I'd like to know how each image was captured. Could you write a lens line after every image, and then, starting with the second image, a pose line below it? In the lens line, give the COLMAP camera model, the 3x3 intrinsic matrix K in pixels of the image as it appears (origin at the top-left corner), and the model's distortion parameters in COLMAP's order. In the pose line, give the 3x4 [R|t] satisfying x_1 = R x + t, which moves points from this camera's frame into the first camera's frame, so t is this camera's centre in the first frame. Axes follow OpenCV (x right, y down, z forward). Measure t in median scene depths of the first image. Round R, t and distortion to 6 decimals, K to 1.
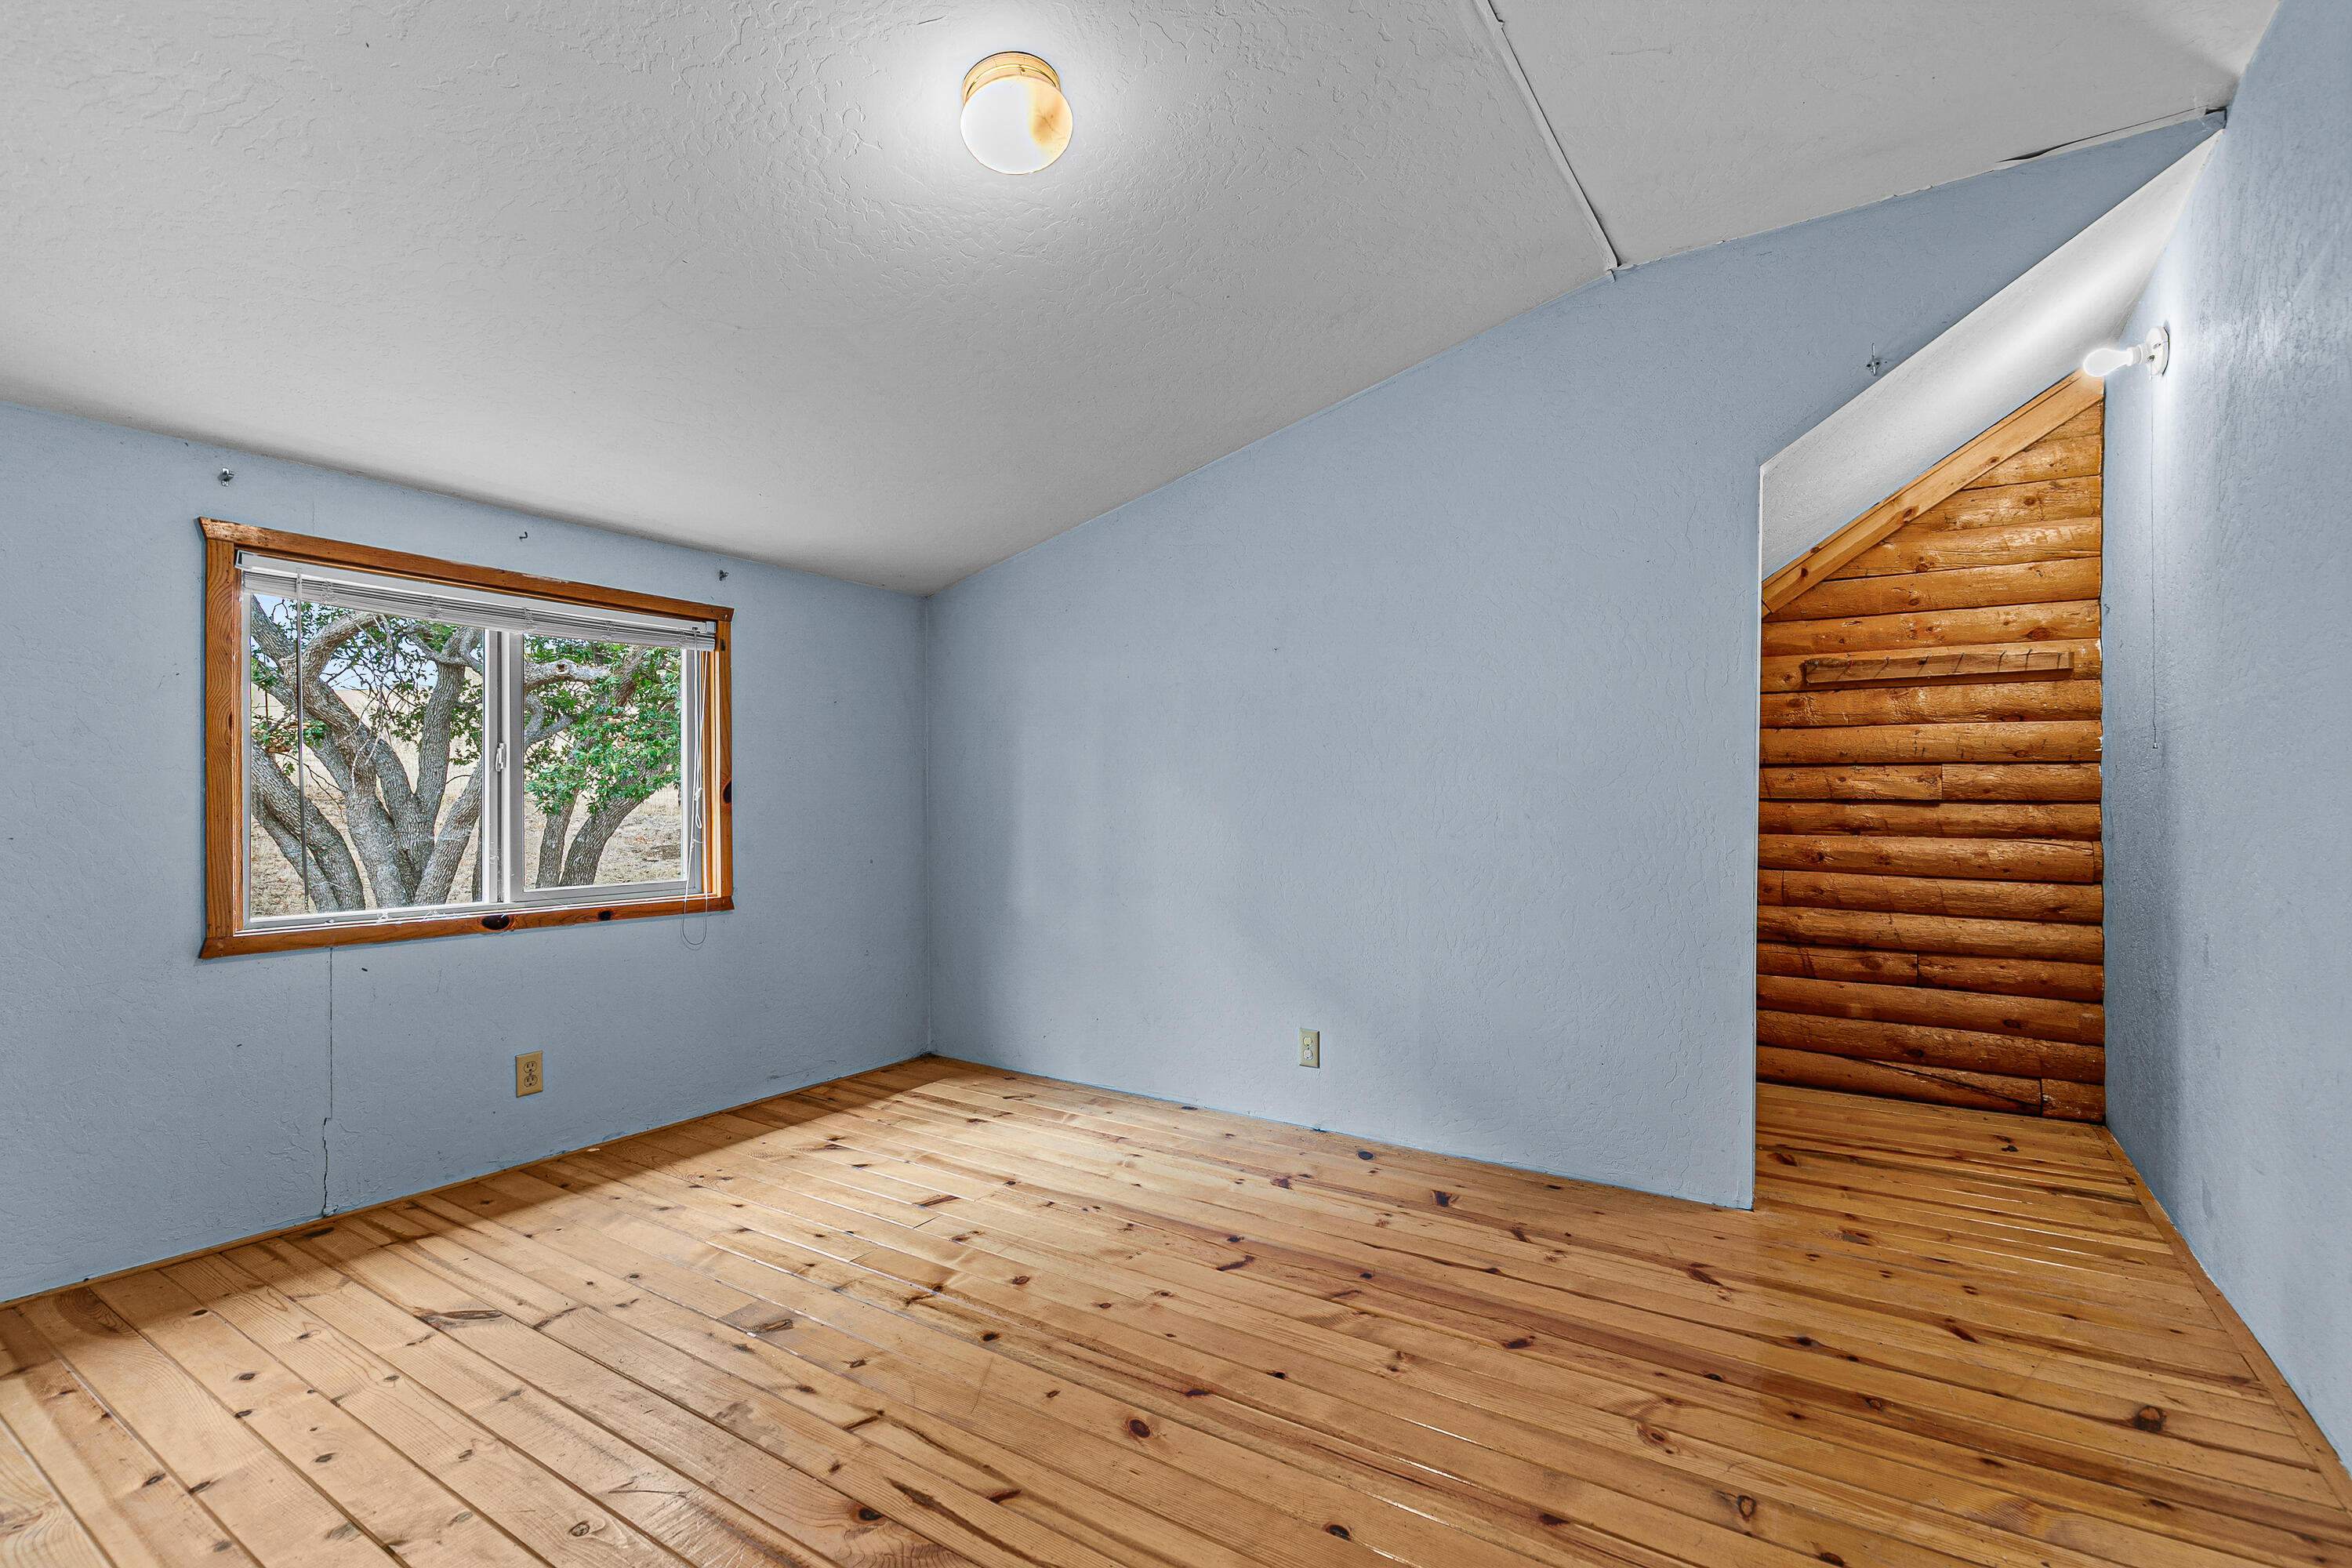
lens RADIAL K [[1064.5, 0, 1184.7], [0, 1064.5, 794.1], [0, 0, 1]] dist [0.000649, 0.000058]
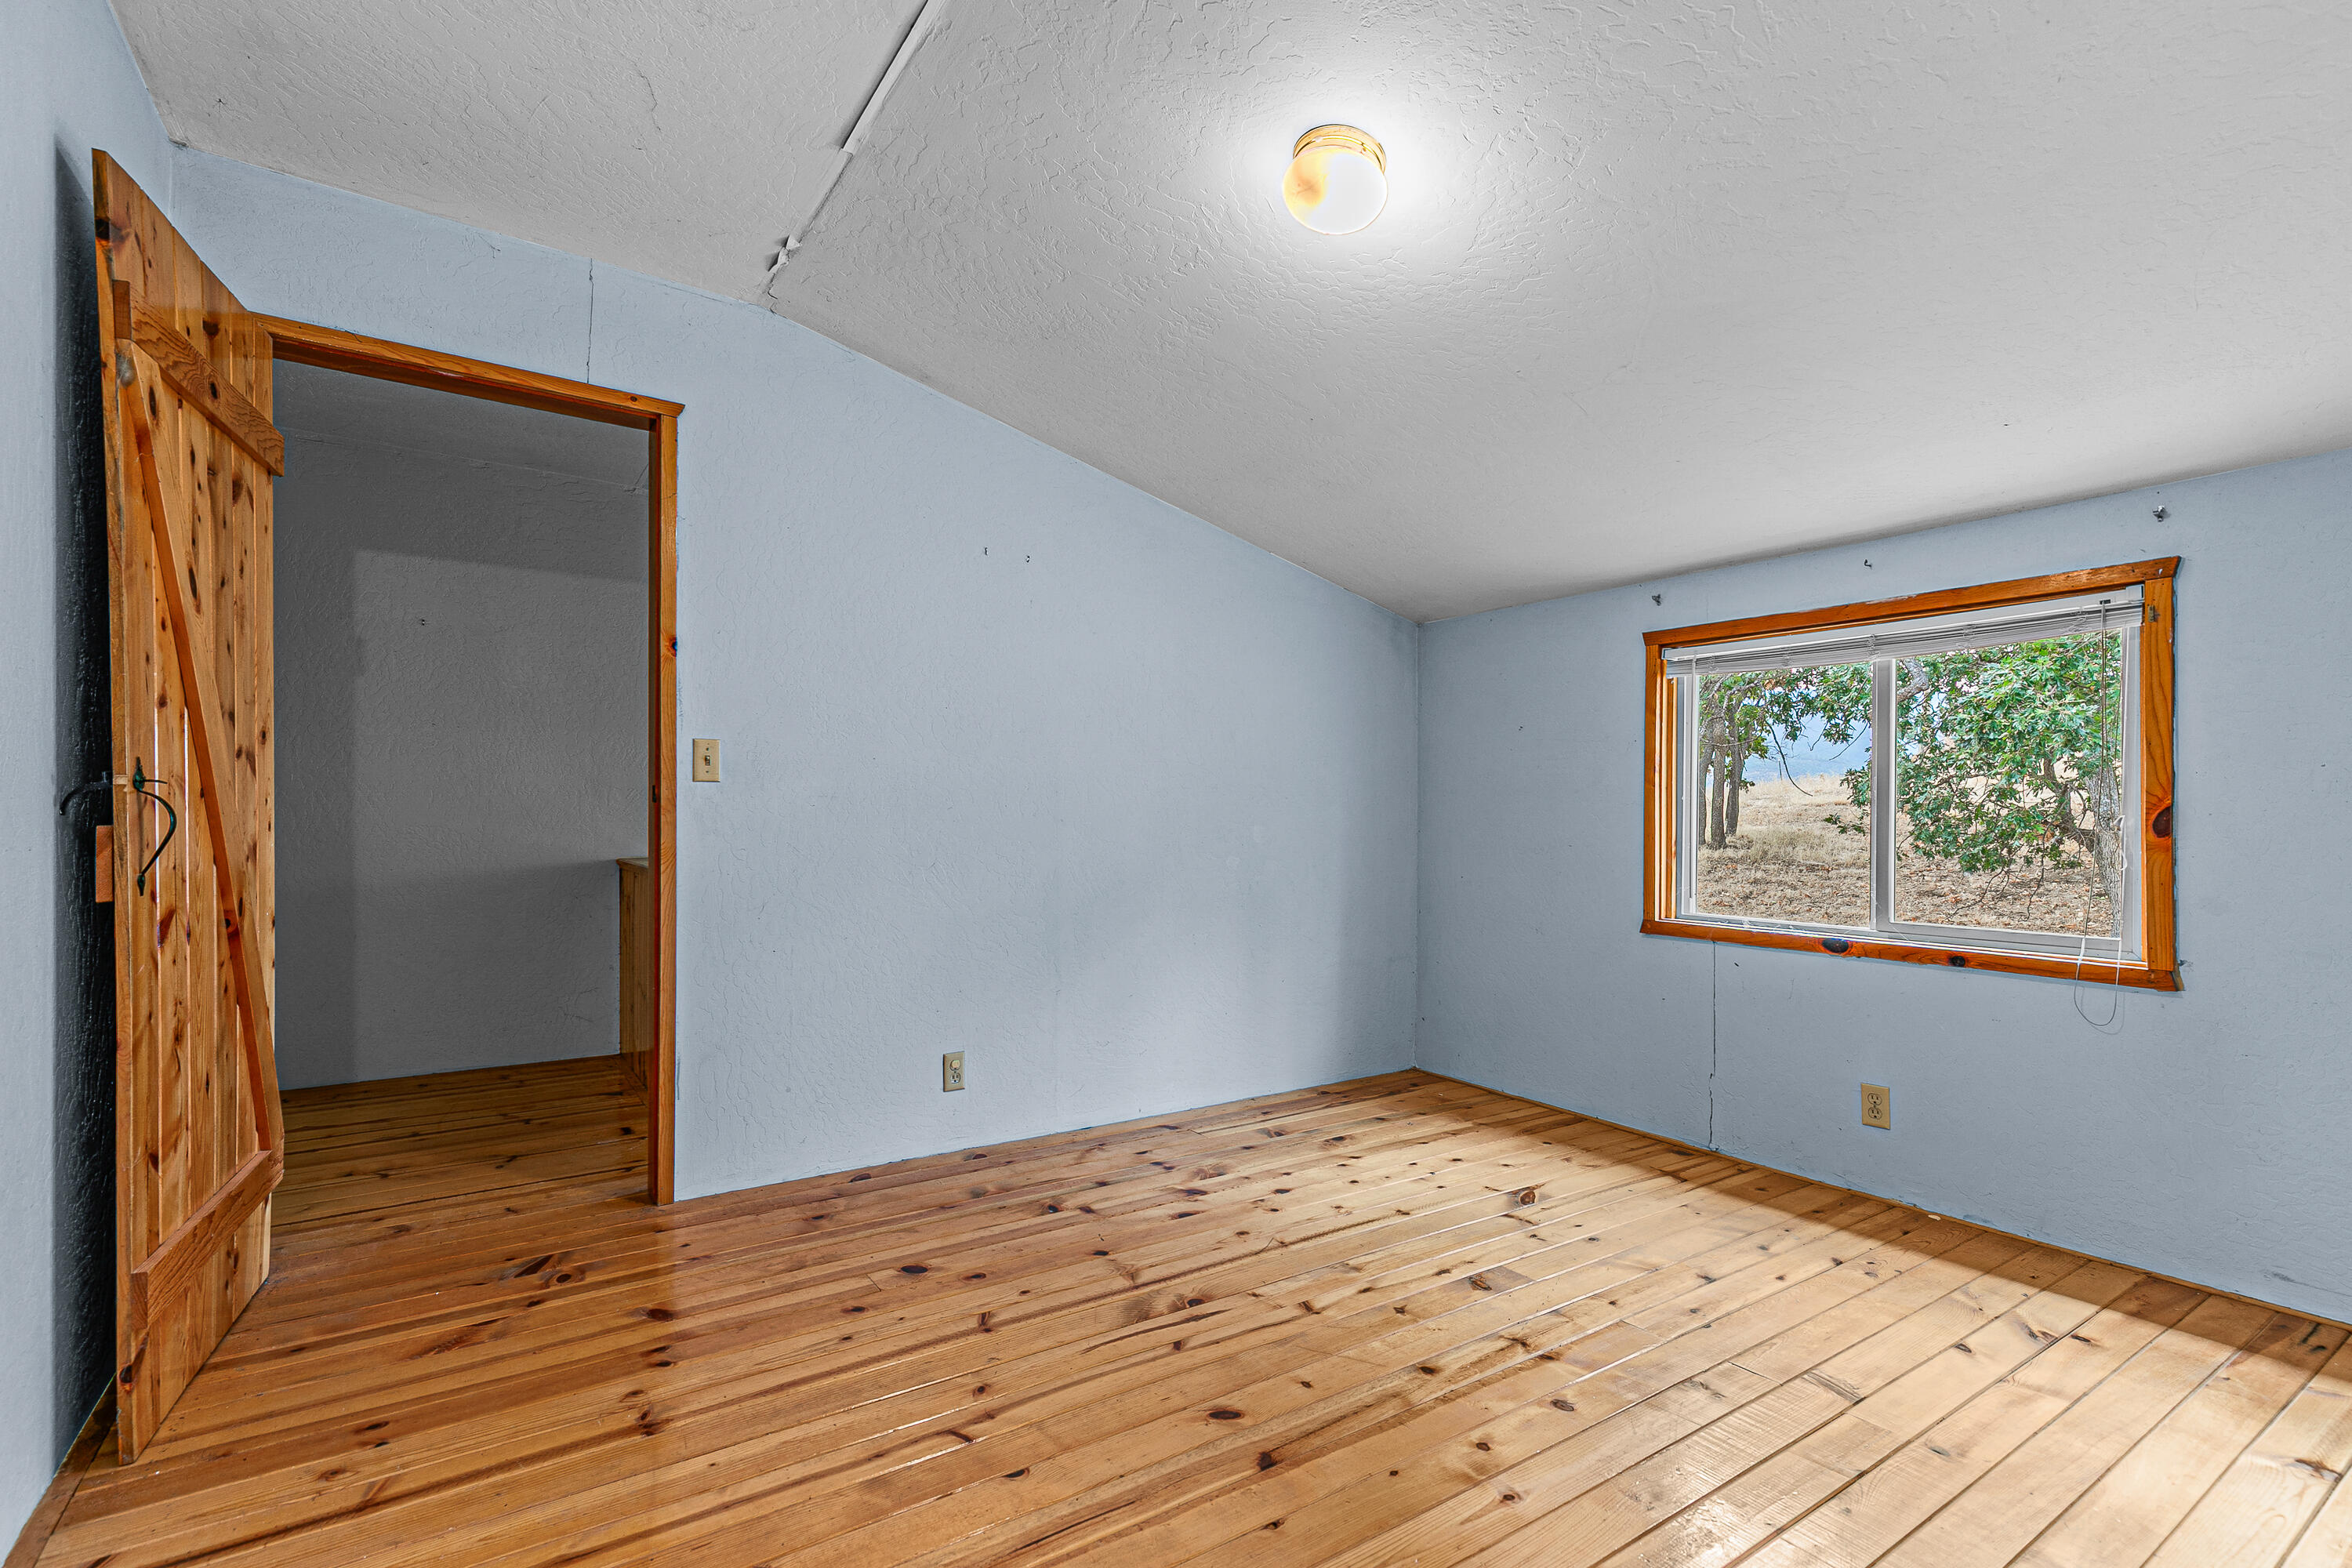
lens RADIAL K [[1080.0, 0, 1173.7], [0, 1080.0, 821.0], [0, 0, 1]] dist [-0.000375, -0.000188]
pose [[-0.394306, 0.001668, -0.918978, 0.652961], [-0.007787, 0.999956, 0.005156, -0.001414], [0.918946, 0.009189, -0.394276, 0.926906]]
